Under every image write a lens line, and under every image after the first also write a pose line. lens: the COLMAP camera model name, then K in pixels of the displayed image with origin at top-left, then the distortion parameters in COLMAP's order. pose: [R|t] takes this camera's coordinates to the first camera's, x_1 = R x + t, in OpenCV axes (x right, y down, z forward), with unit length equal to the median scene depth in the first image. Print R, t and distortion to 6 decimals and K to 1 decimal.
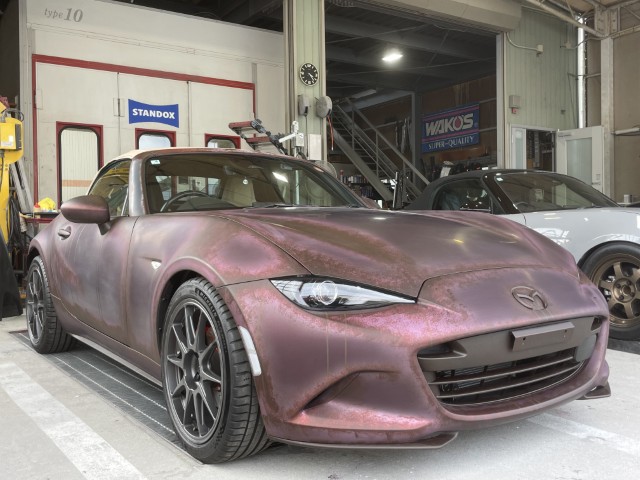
lens RADIAL K [[625.3, 0, 323.7], [0, 625.3, 235.3], [0, 0, 1]] dist [0.037959, 0.000000]
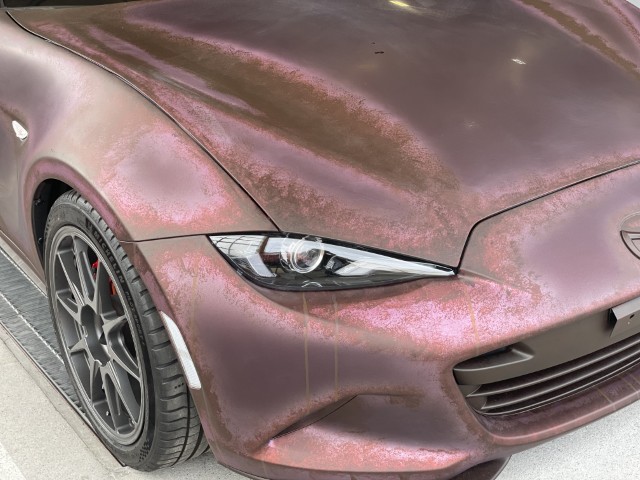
lens RADIAL K [[950.4, 0, 320.1], [0, 950.4, 240.1], [0, 0, 1]] dist [0.053478, 0.000000]
pose [[0.999957, -0.006949, -0.006172, 0.024495], [0.008824, 0.918480, 0.395368, -0.279255], [0.002922, -0.395406, 0.918502, 0.182699]]
